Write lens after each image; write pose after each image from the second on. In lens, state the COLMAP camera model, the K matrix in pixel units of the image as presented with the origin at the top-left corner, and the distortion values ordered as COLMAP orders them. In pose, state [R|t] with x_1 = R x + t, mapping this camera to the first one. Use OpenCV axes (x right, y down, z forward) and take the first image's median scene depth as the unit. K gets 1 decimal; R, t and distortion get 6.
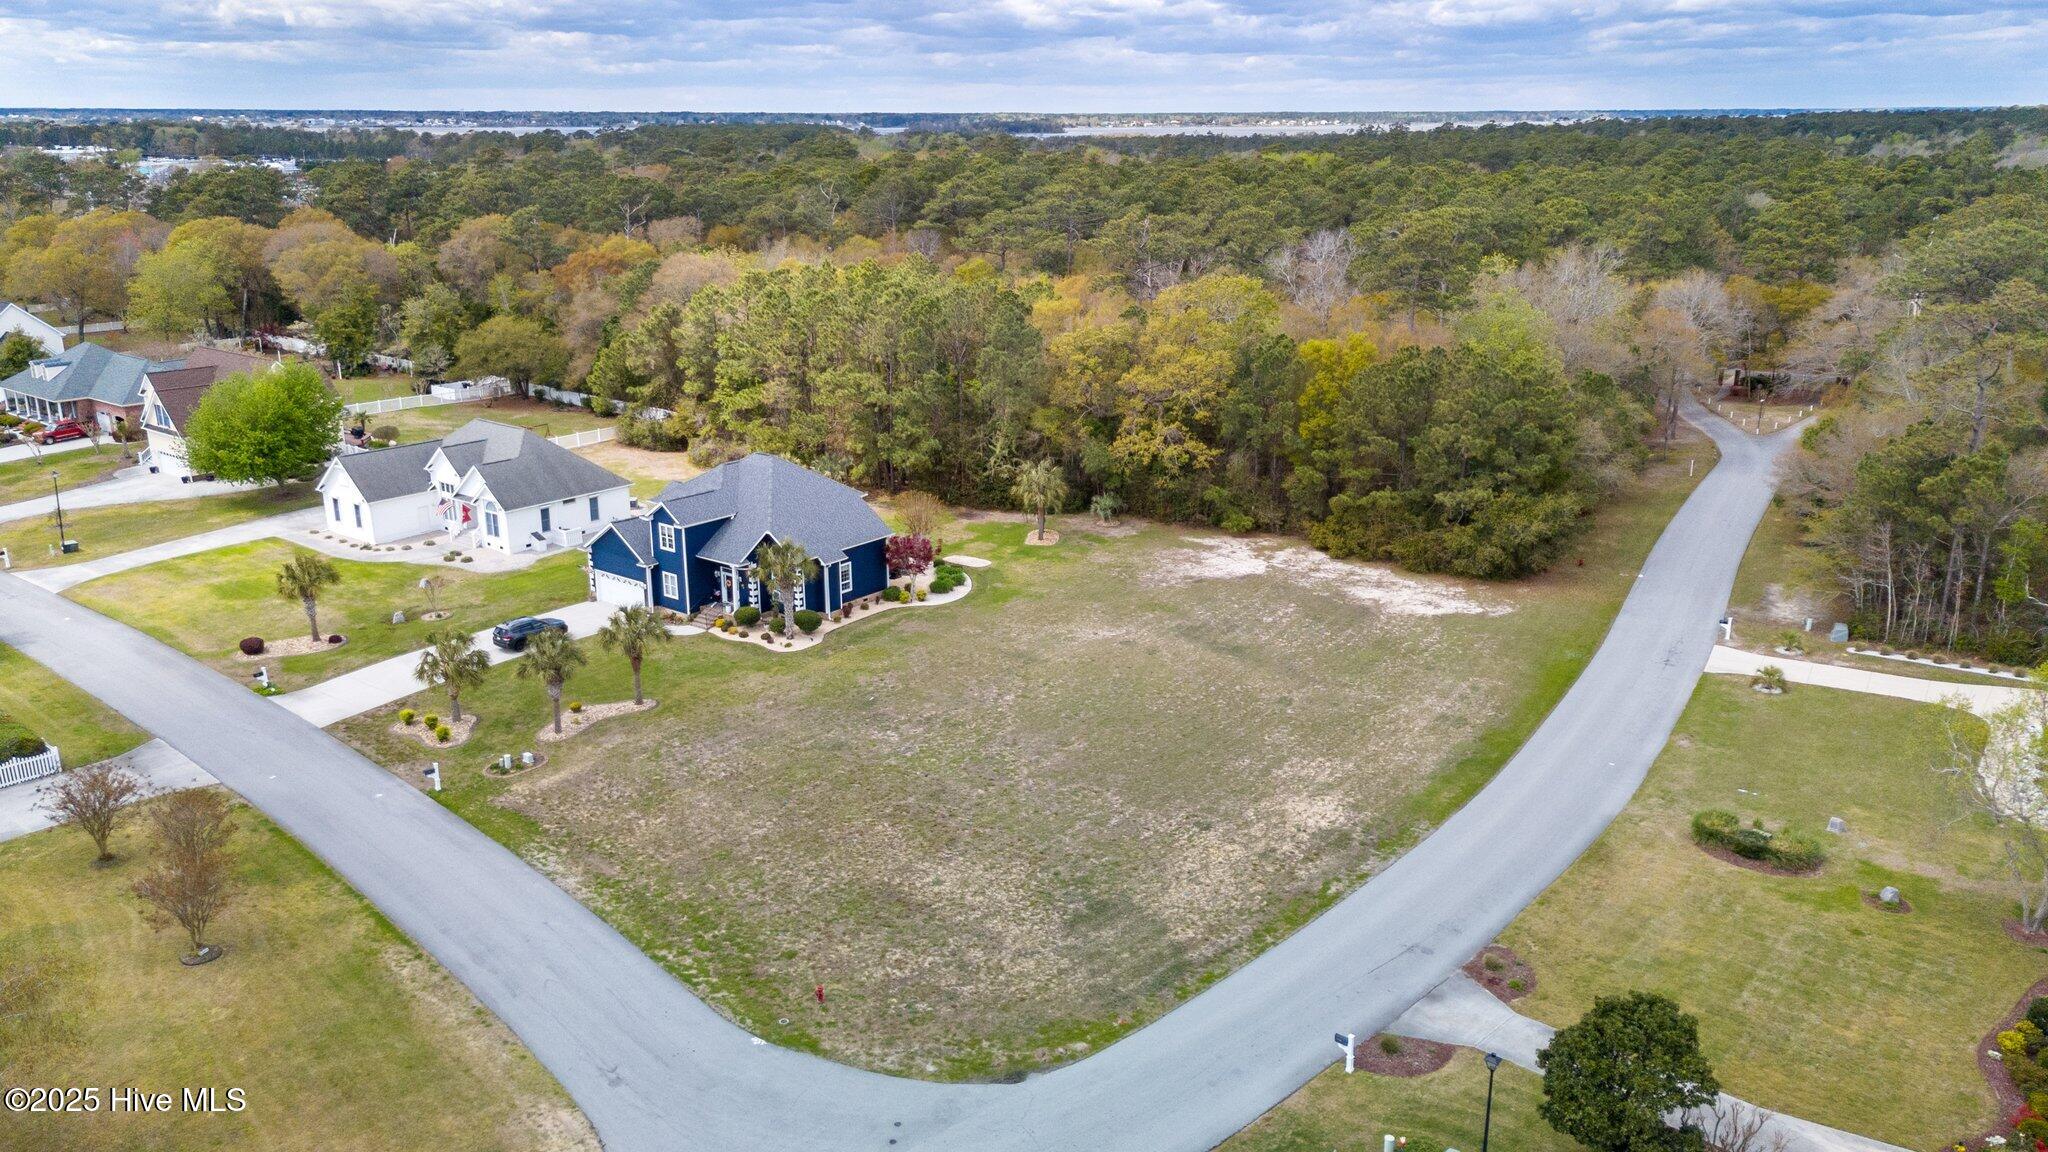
lens RADIAL K [[1538.8, 0, 1019.9], [0, 1538.8, 568.4], [0, 0, 1]] dist [0.138943, -0.281497]
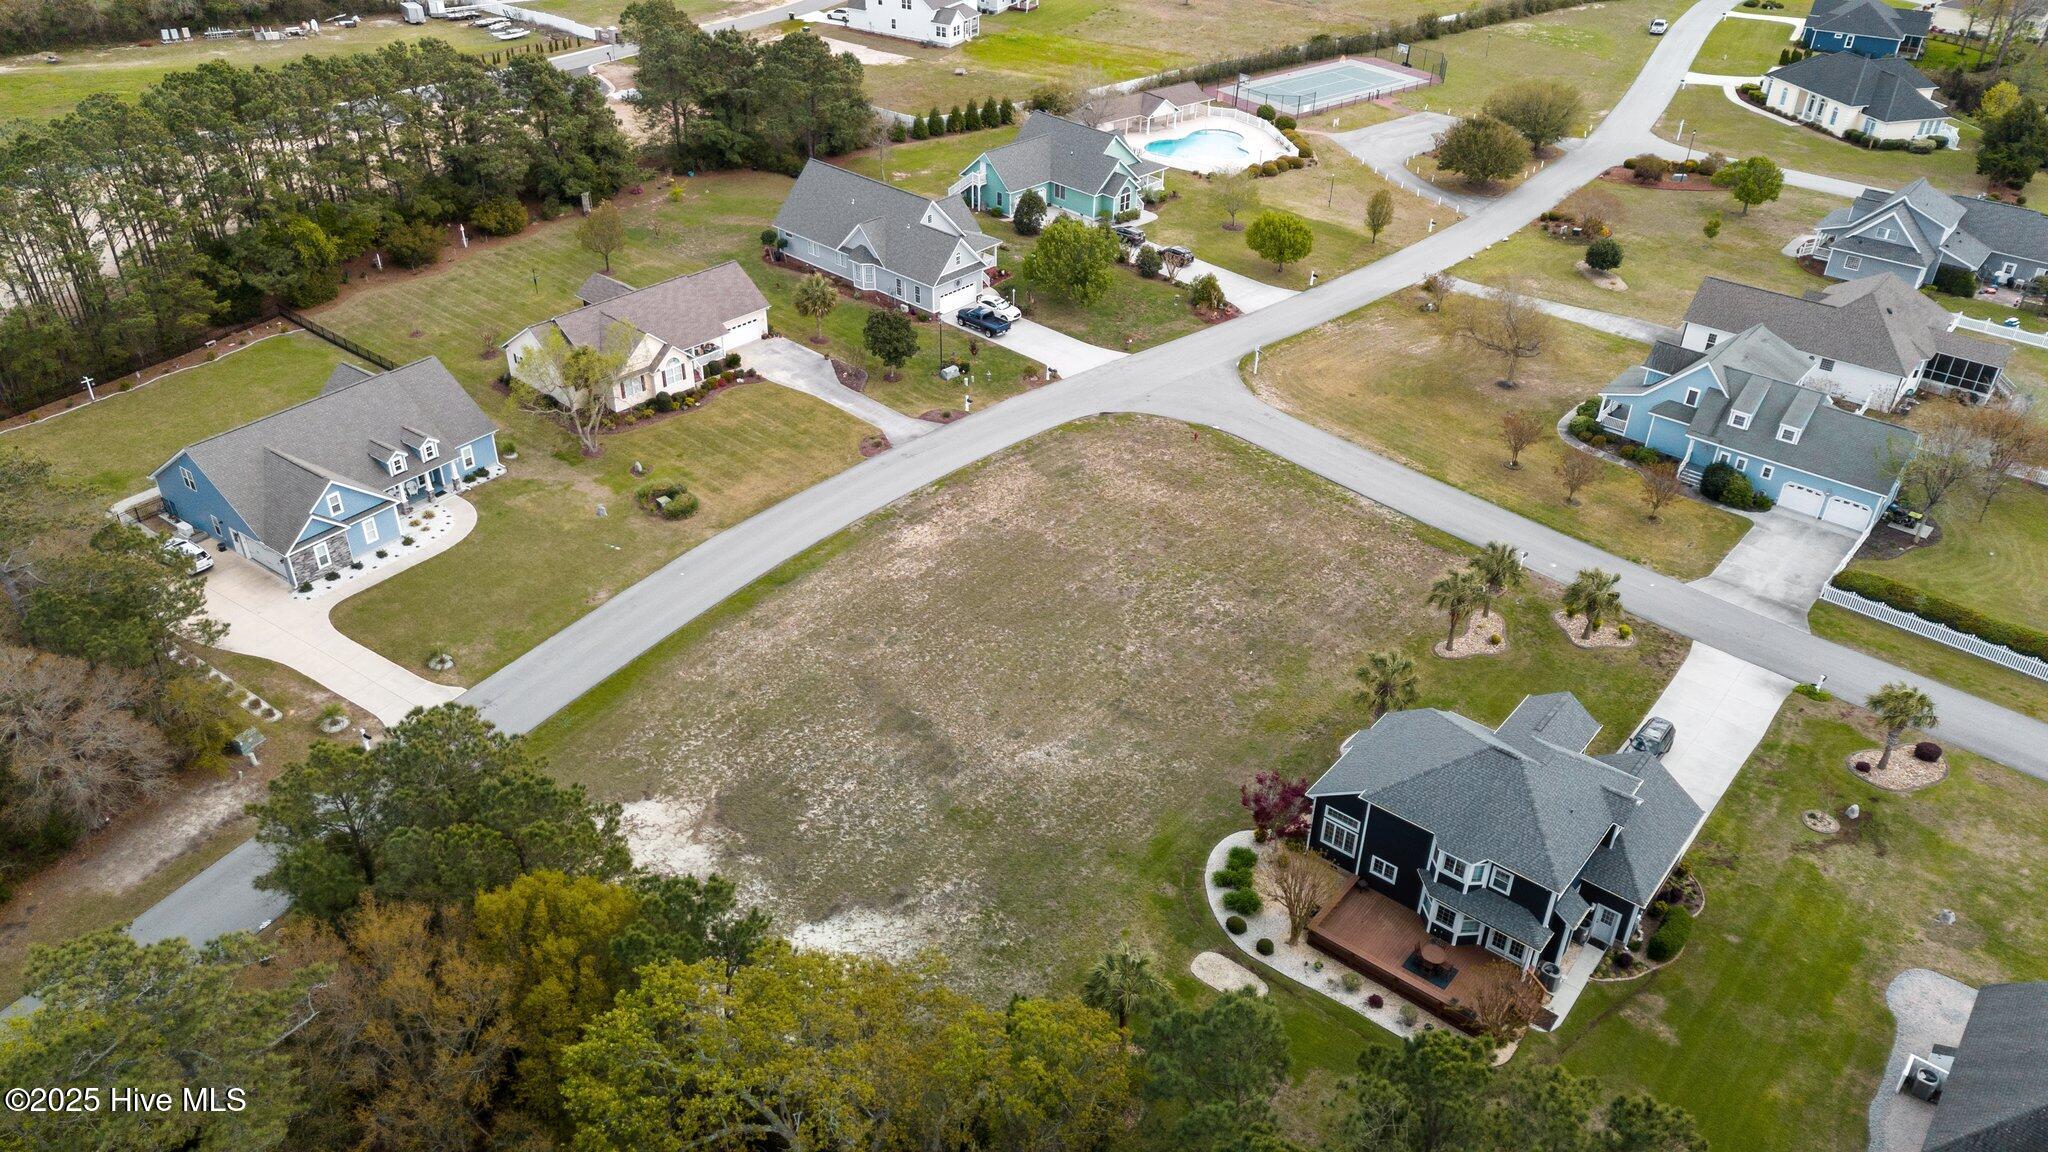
lens RADIAL K [[1473.9, 0, 1024.0], [0, 1473.9, 576.0], [0, 0, 1]] dist [0.097664, -0.099225]
pose [[-0.999777, -0.020939, -0.002570, 0.082287], [-0.015540, 0.648590, 0.760980, -0.846155], [-0.014267, 0.760850, -0.648771, 1.801516]]
